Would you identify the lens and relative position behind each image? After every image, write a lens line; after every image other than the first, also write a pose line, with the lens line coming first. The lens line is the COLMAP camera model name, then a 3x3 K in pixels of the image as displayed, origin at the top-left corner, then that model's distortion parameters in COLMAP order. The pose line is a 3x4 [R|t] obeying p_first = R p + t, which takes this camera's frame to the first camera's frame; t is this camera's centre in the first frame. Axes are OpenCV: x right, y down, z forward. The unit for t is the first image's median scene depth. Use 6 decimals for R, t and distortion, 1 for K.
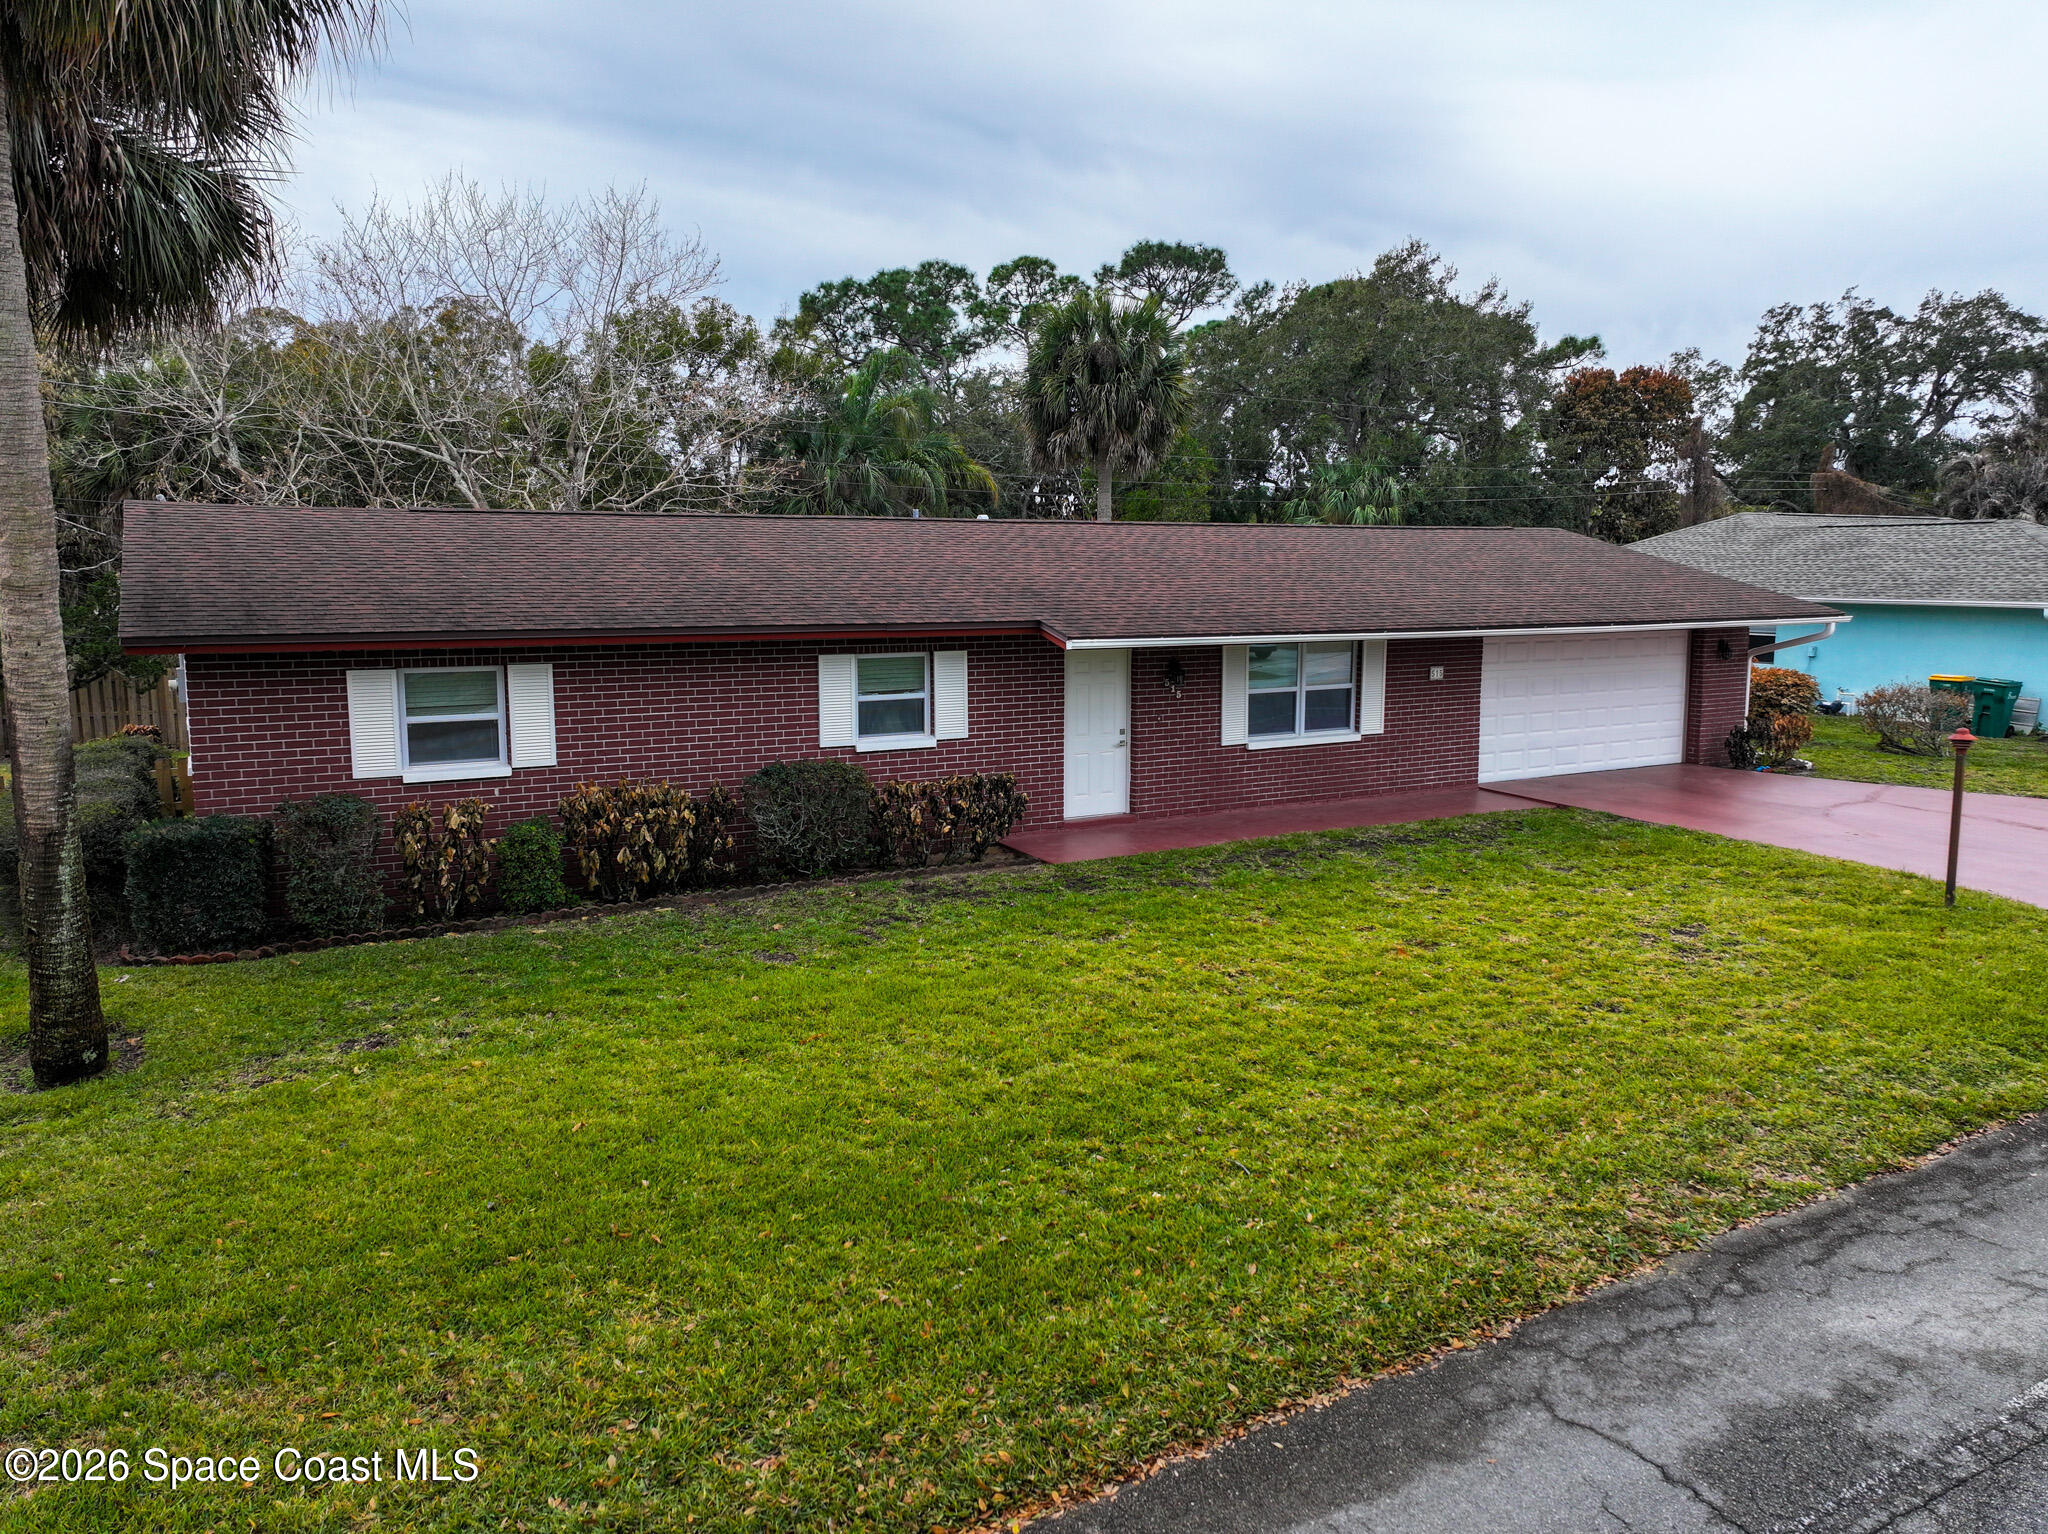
lens RADIAL K [[1424.2, 0, 1029.2], [0, 1424.2, 774.4], [0, 0, 1]] dist [-0.002141, 0.018015]
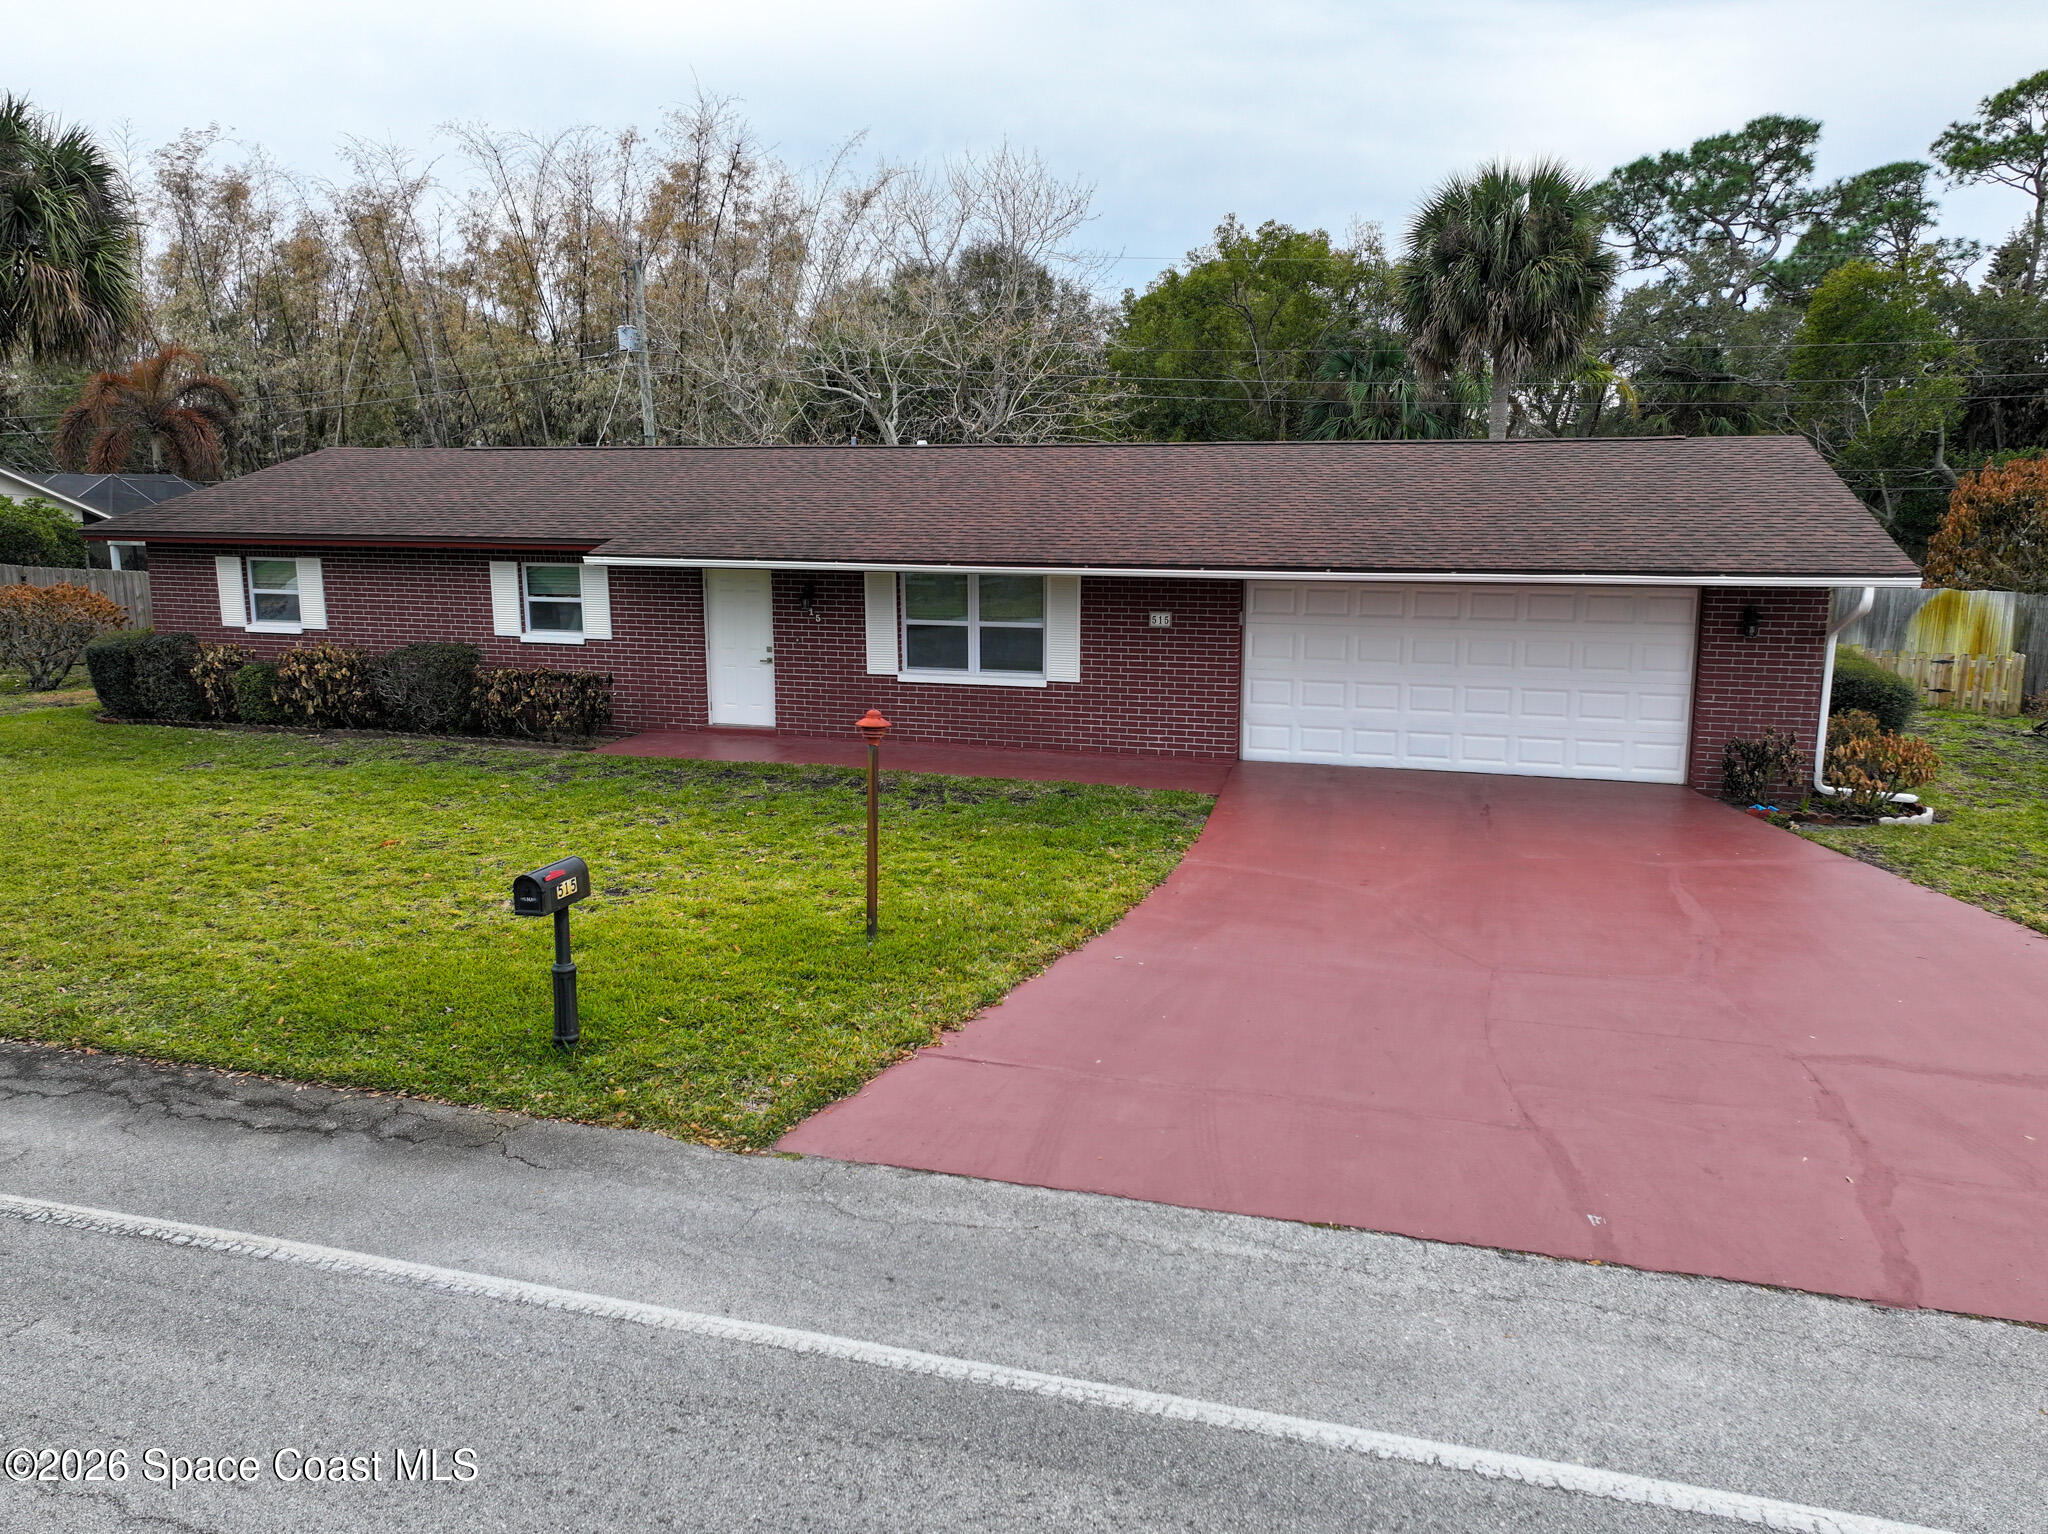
lens RADIAL K [[1424.2, 0, 1013.3], [0, 1424.2, 752.3], [0, 0, 1]] dist [-0.002141, 0.018015]
pose [[0.688291, 0.133389, -0.713066, 0.955980], [-0.105438, 0.990907, 0.083589, -0.061978], [0.717731, 0.017651, 0.696097, 0.401729]]
